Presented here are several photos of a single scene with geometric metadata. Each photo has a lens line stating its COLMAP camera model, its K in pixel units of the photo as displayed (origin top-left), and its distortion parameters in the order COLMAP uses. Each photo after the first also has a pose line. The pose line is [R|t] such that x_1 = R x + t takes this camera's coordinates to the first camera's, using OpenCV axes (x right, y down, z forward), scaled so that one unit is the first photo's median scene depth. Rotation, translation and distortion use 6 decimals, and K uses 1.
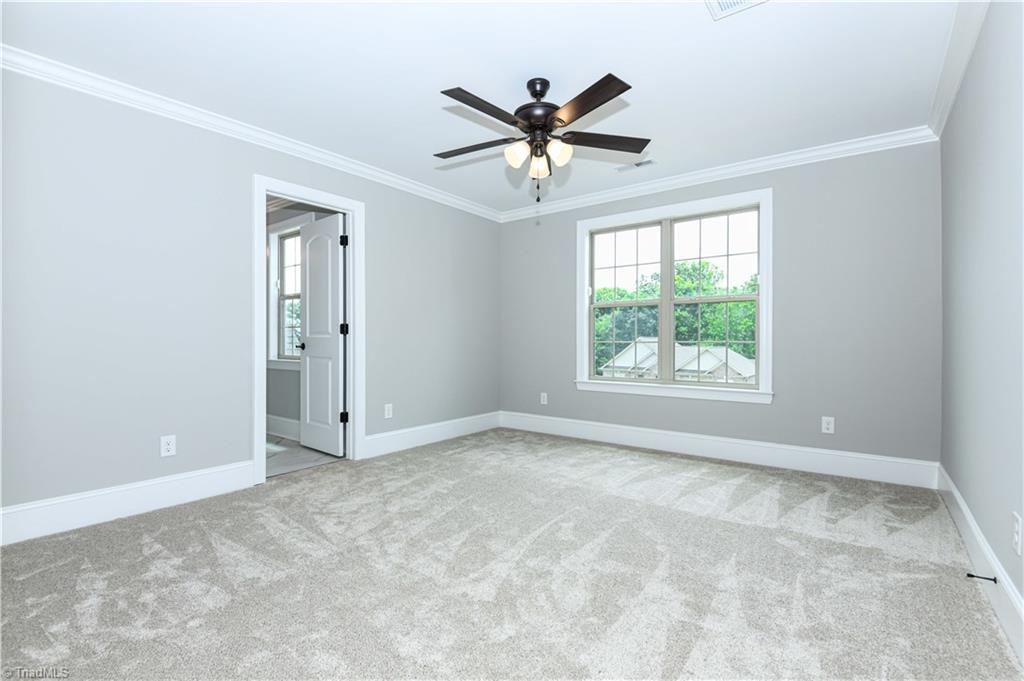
lens RADIAL K [[468.5, 0, 512.0], [0, 468.5, 340.5], [0, 0, 1]] dist [0.018651, -0.026186]
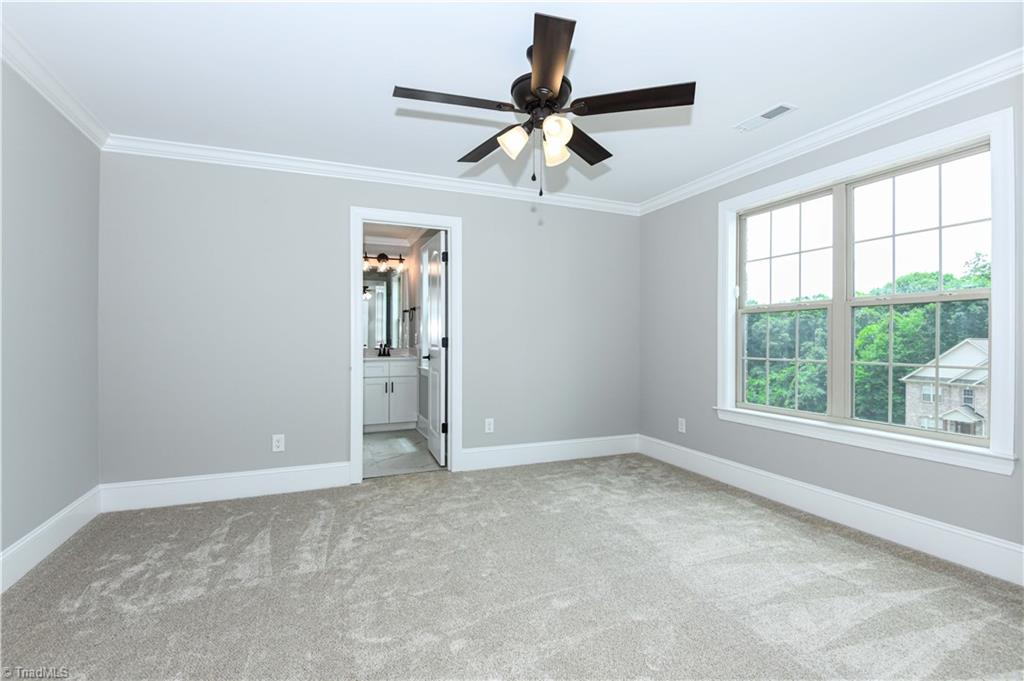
lens RADIAL K [[468.5, 0, 512.0], [0, 468.5, 340.5], [0, 0, 1]] dist [0.018651, -0.026186]
pose [[0.865859, 0.002891, -0.500280, 0.338953], [-0.003064, 0.999995, 0.000475, -0.036037], [0.500279, 0.001122, 0.865863, 0.217762]]
